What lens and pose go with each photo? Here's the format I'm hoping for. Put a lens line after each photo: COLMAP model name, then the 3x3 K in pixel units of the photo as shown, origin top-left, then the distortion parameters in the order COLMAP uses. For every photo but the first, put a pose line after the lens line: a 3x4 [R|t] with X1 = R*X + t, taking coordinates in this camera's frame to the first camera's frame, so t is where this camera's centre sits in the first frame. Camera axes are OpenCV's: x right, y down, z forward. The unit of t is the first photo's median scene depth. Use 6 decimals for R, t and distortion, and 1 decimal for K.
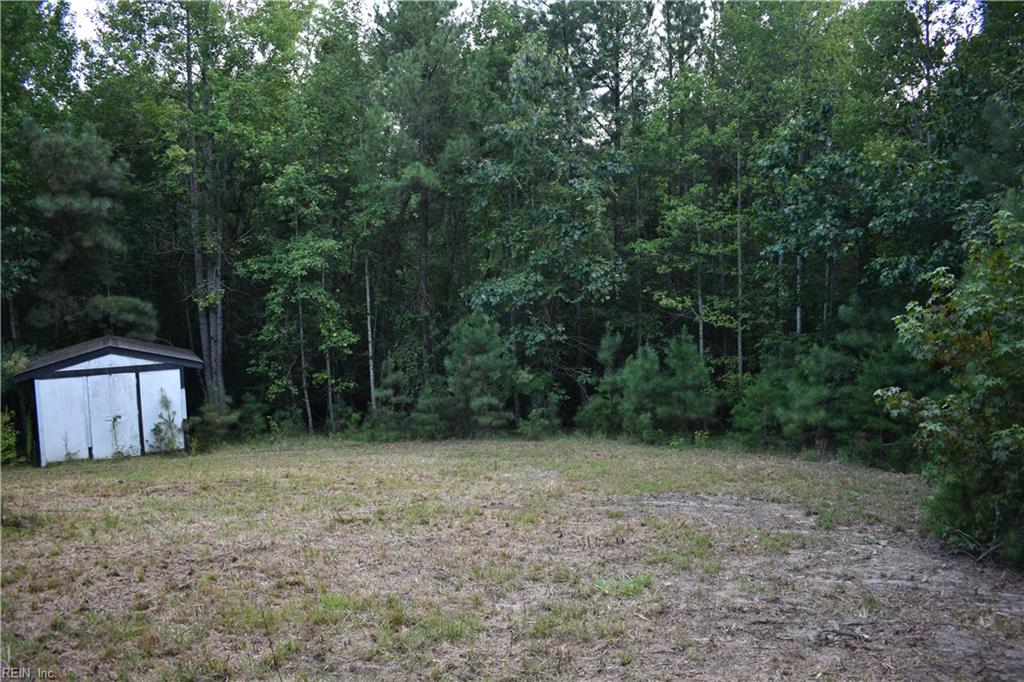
lens RADIAL K [[801.3, 0, 516.0], [0, 801.3, 343.5], [0, 0, 1]] dist [-0.091858, 0.011400]
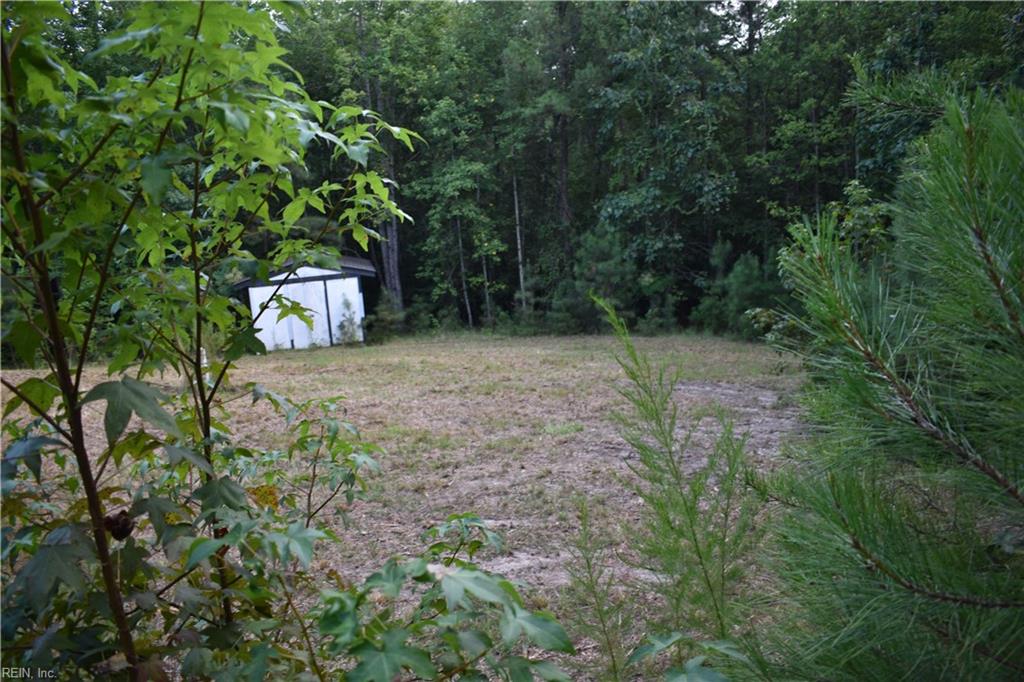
lens RADIAL K [[801.3, 0, 516.0], [0, 801.3, 343.5], [0, 0, 1]] dist [-0.091858, 0.011400]
pose [[0.970223, 0.014100, -0.241803, 0.107859], [0.018371, 0.991145, 0.131505, -0.022029], [0.241516, -0.132031, 0.961373, -0.144637]]
